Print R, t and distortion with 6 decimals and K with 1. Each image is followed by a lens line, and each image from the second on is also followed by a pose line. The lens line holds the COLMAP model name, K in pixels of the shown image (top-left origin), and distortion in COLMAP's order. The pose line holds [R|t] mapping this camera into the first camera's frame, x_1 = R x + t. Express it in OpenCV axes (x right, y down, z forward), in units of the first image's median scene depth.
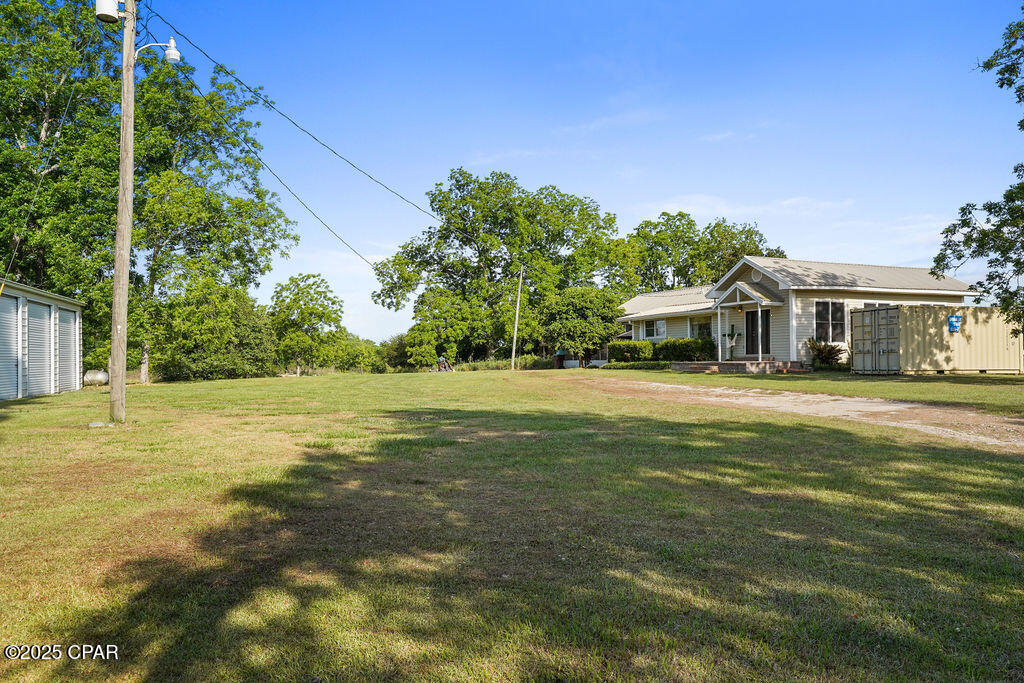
lens RADIAL K [[831.0, 0, 512.0], [0, 831.0, 341.5], [0, 0, 1]] dist [0.045259, 0.007107]
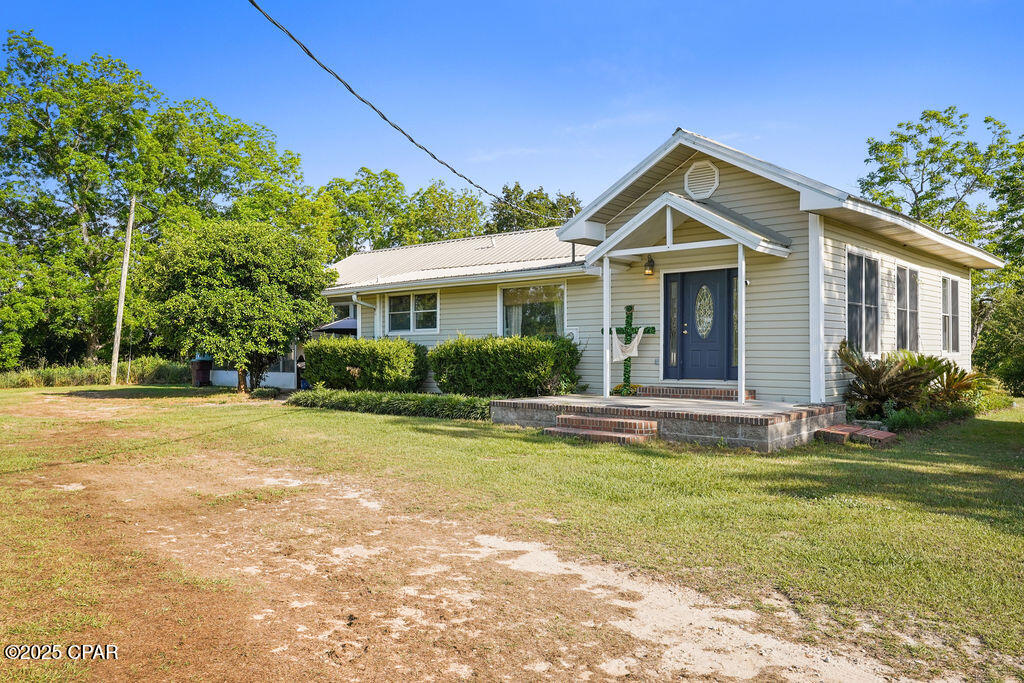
lens RADIAL K [[831.0, 0, 512.0], [0, 831.0, 341.5], [0, 0, 1]] dist [0.045259, 0.007107]
pose [[0.925101, 0.016278, 0.379372, 0.046058], [-0.019243, 0.999807, 0.004024, -0.002510], [-0.379234, -0.011023, 0.925235, 0.515073]]
